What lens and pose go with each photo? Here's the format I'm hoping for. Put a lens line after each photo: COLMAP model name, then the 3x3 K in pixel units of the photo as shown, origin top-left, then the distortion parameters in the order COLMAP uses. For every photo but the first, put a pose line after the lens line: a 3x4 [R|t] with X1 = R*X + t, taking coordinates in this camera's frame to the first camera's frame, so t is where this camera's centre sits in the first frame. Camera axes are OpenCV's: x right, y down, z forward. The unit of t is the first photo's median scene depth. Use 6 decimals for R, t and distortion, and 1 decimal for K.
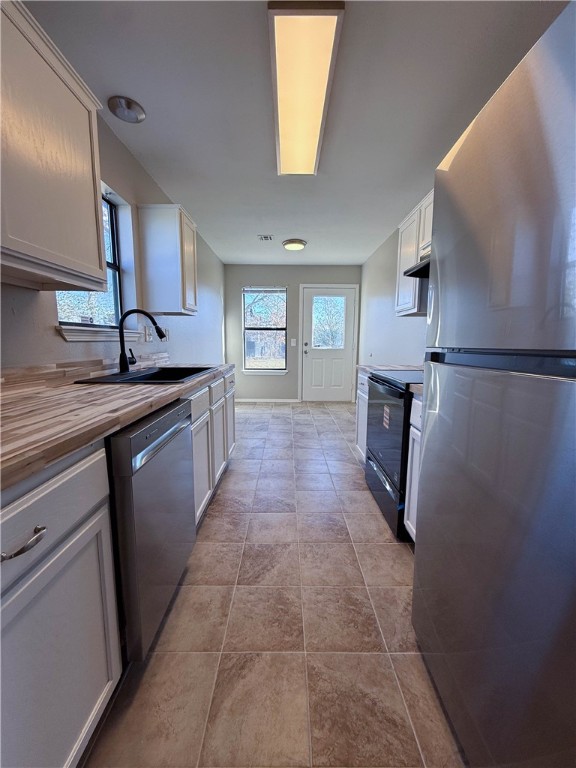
lens RADIAL K [[304.9, 0, 290.5], [0, 304.9, 383.2], [0, 0, 1]] dist [-0.000036, 0.000048]
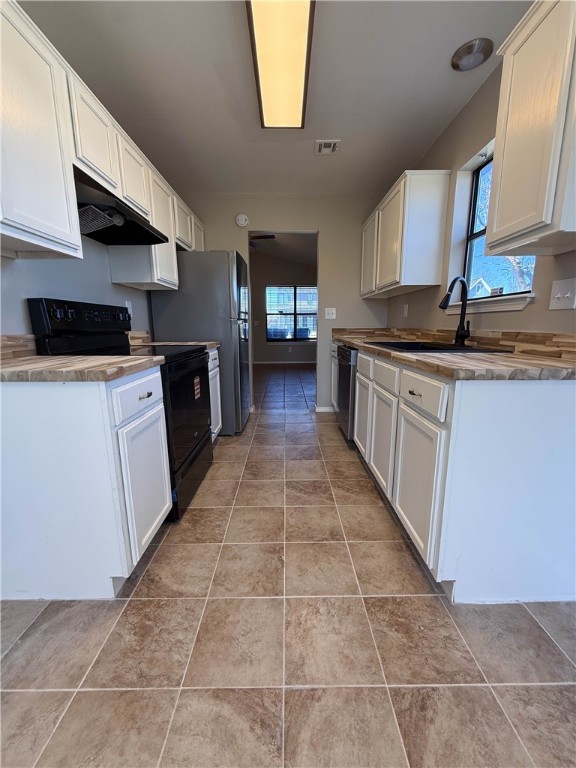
lens RADIAL K [[304.9, 0, 289.7], [0, 304.9, 382.2], [0, 0, 1]] dist [-0.000036, 0.000048]
pose [[-0.999998, -0.001278, -0.001633, 0.005941], [-0.001735, 0.947003, 0.321220, -0.253940], [0.001136, 0.321222, -0.947003, 2.117344]]
